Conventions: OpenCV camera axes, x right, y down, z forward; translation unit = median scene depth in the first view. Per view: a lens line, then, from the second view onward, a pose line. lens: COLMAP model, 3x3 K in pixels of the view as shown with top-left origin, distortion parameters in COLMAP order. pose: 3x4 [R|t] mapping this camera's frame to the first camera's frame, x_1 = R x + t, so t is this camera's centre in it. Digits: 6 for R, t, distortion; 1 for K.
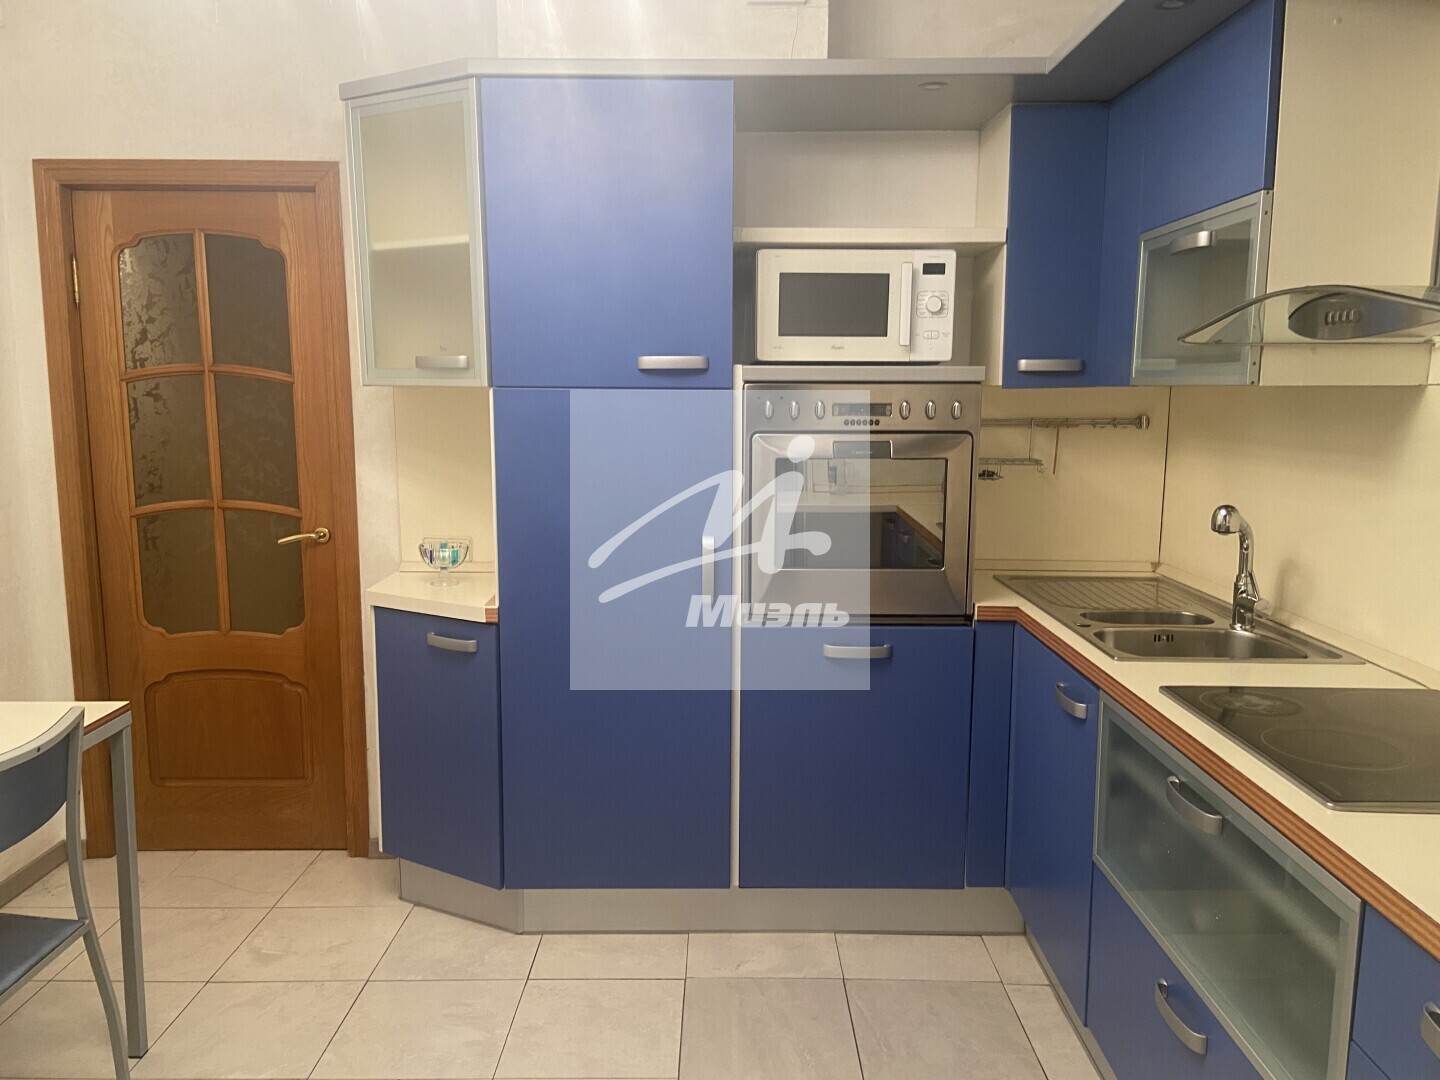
lens RADIAL K [[1088.0, 0, 731.0], [0, 1088.0, 546.4], [0, 0, 1]] dist [0.089687, -0.089763]
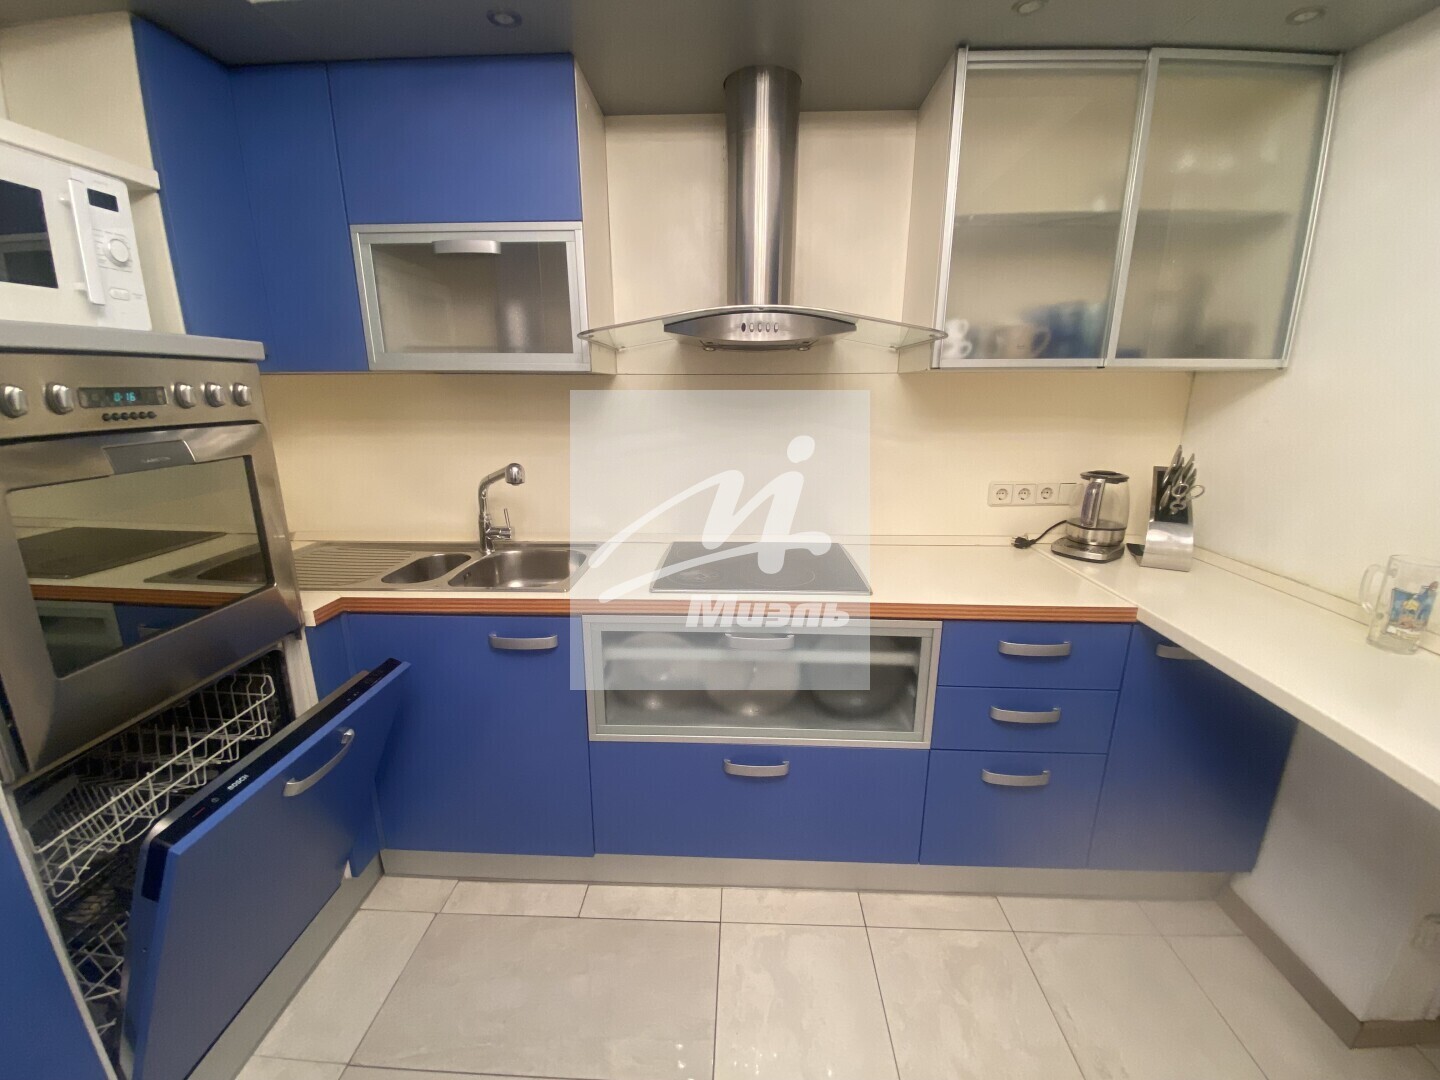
lens RADIAL K [[585.8, 0, 721.2], [0, 585.8, 539.7], [0, 0, 1]] dist [-0.014491, -0.004212]
pose [[0.033906, -0.251246, 0.967329, -0.218331], [0.147420, 0.958556, 0.243800, -0.071004], [-0.988493, 0.134338, 0.069540, 0.608293]]
